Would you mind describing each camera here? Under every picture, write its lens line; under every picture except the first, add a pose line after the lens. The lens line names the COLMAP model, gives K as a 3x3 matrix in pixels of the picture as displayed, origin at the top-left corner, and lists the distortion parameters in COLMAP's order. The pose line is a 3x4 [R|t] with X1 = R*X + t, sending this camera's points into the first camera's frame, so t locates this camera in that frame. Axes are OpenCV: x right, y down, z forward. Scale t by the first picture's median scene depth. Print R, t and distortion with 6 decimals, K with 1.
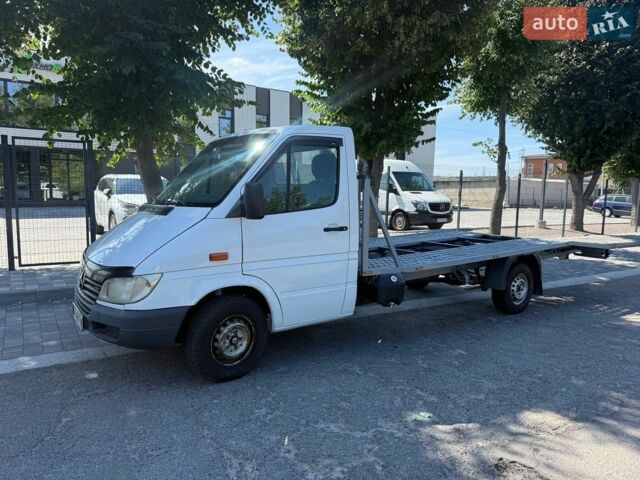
lens RADIAL K [[449.5, 0, 320.0], [0, 449.5, 240.0], [0, 0, 1]] dist [0.052583, -0.073287]
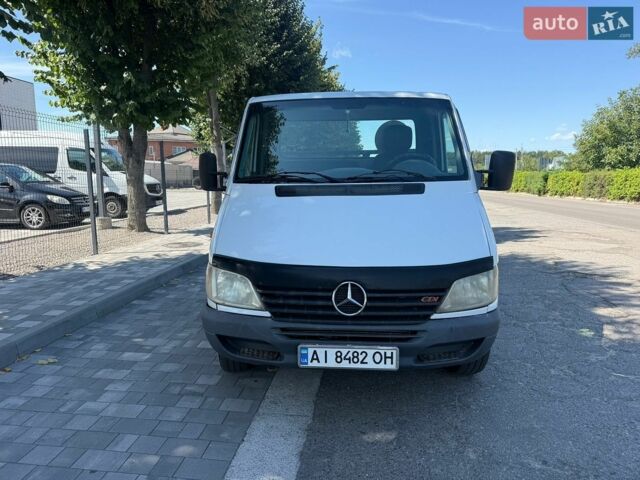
lens RADIAL K [[451.9, 0, 319.7], [0, 451.9, 236.0], [0, 0, 1]] dist [0.057503, -0.079950]
pose [[0.624643, -0.121468, 0.771405, -1.024088], [0.098433, 0.992197, 0.076529, -0.055999], [-0.774682, 0.028128, 0.631725, 0.612822]]
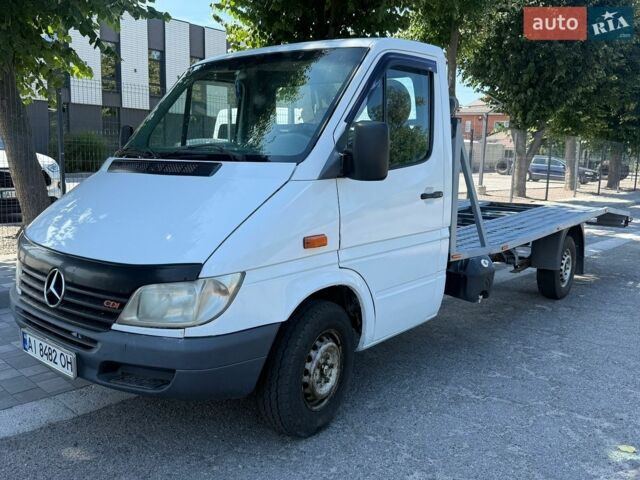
lens RADIAL K [[566.0, 0, 321.9], [0, 566.0, 231.7], [0, 0, 1]] dist [0.052570, -0.083509]
pose [[0.964487, -0.031321, 0.262267, -0.380115], [0.022760, 0.999106, 0.035615, -0.003434], [-0.263148, -0.028381, 0.964338, 0.213293]]
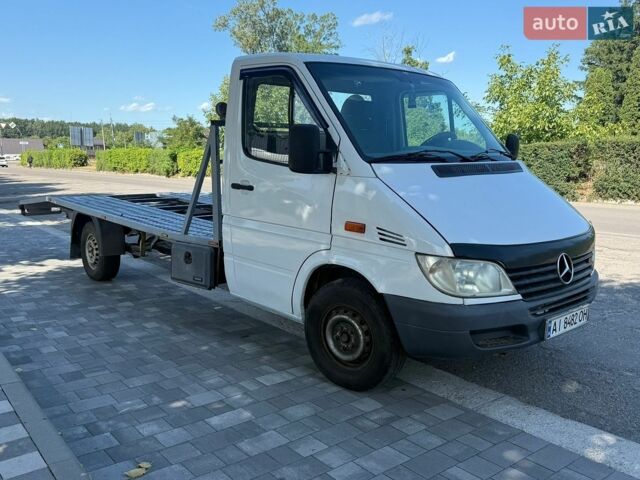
lens RADIAL K [[560.1, 0, 320.0], [0, 560.1, 240.0], [0, 0, 1]] dist [0.104408, -0.185449]
pose [[-0.110746, -0.167848, 0.979573, -1.321179], [0.100546, 0.978686, 0.179063, -0.151839], [-0.988750, 0.118323, -0.091509, 1.432378]]
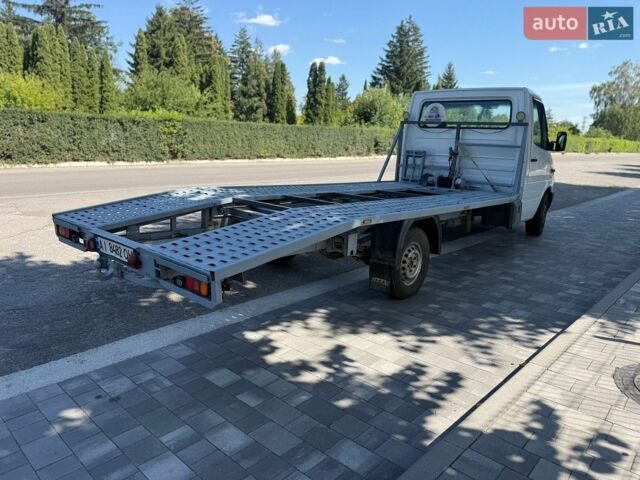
lens RADIAL K [[460.6, 0, 319.9], [0, 460.6, 217.6], [0, 0, 1]] dist [0.114051, -0.147822]
pose [[-0.968122, -0.004863, -0.250432, 0.902748], [-0.076073, 0.958294, 0.275474, -0.285387], [0.238647, 0.285744, -0.928115, 2.913206]]
